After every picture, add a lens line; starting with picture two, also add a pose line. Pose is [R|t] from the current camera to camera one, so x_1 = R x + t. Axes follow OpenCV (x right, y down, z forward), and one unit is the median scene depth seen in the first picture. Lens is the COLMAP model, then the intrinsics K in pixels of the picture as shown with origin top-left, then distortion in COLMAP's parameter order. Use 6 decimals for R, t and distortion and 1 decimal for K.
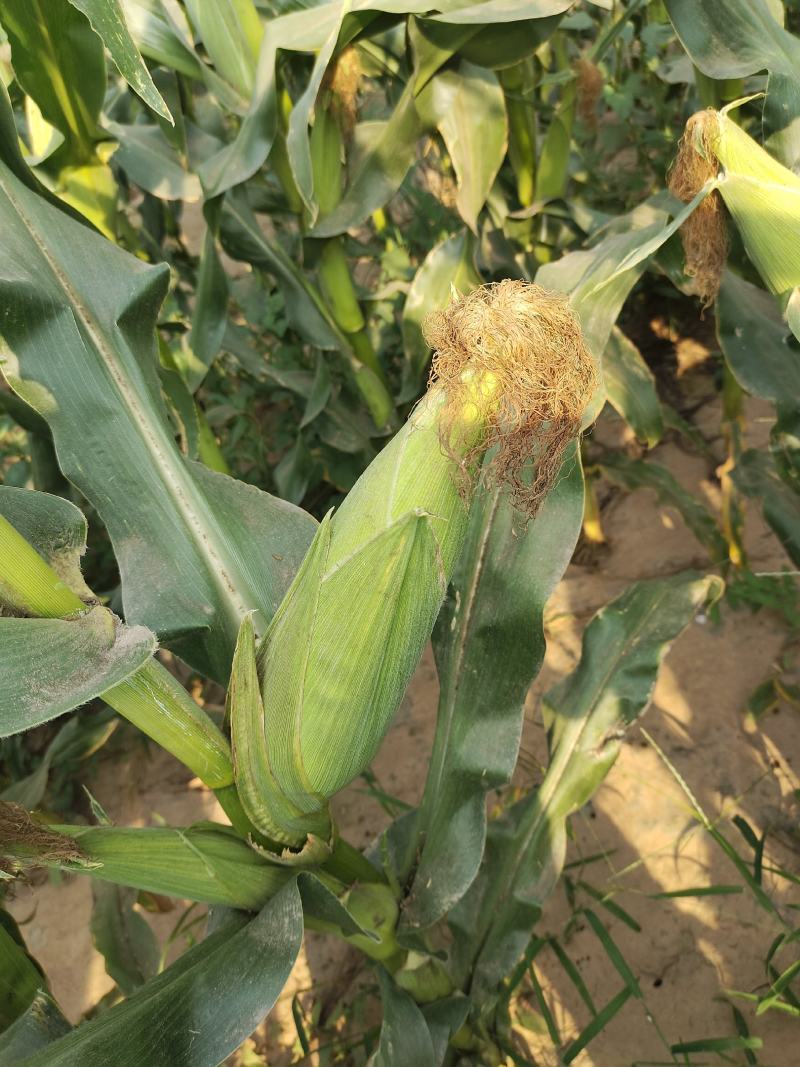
lens RADIAL K [[843.8, 0, 400.0], [0, 843.8, 533.5], [0, 0, 1]] dist [0.006100, -0.059871]
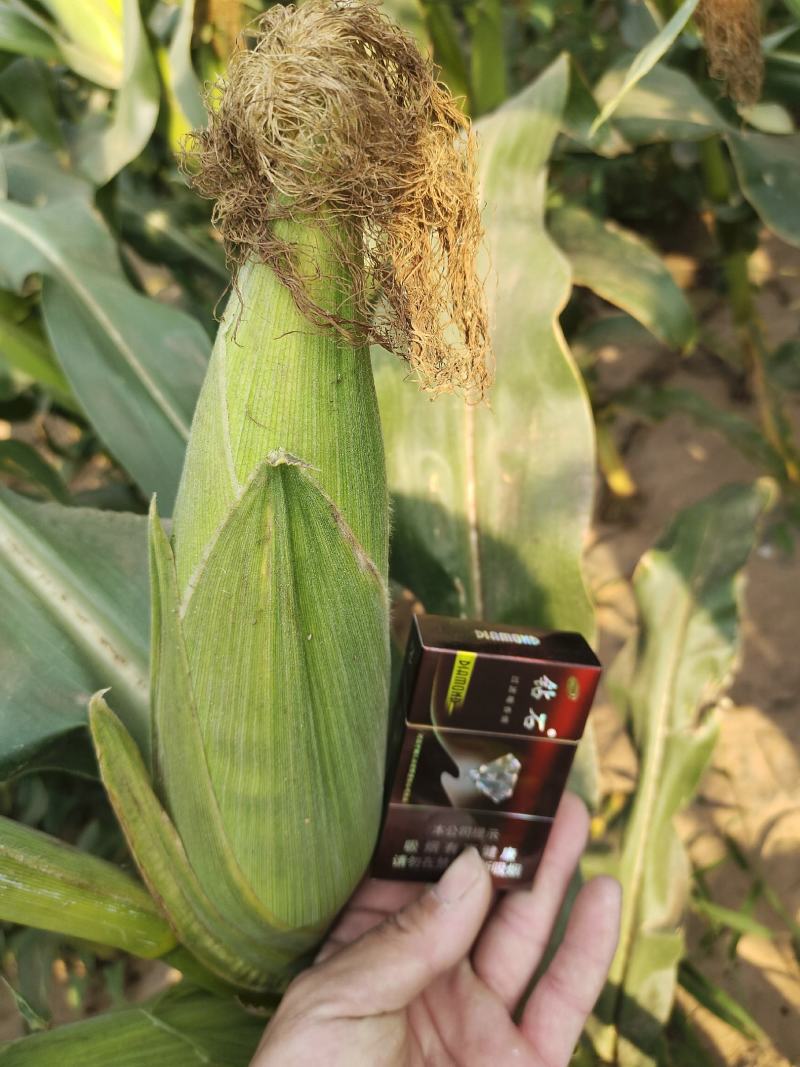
lens RADIAL K [[843.8, 0, 400.0], [0, 843.8, 533.5], [0, 0, 1]] dist [0.006100, -0.059871]
pose [[0.962373, -0.268319, -0.042928, 0.081234], [0.267622, 0.963288, -0.021340, 0.042088], [0.047078, 0.009049, 0.998850, 0.315801]]
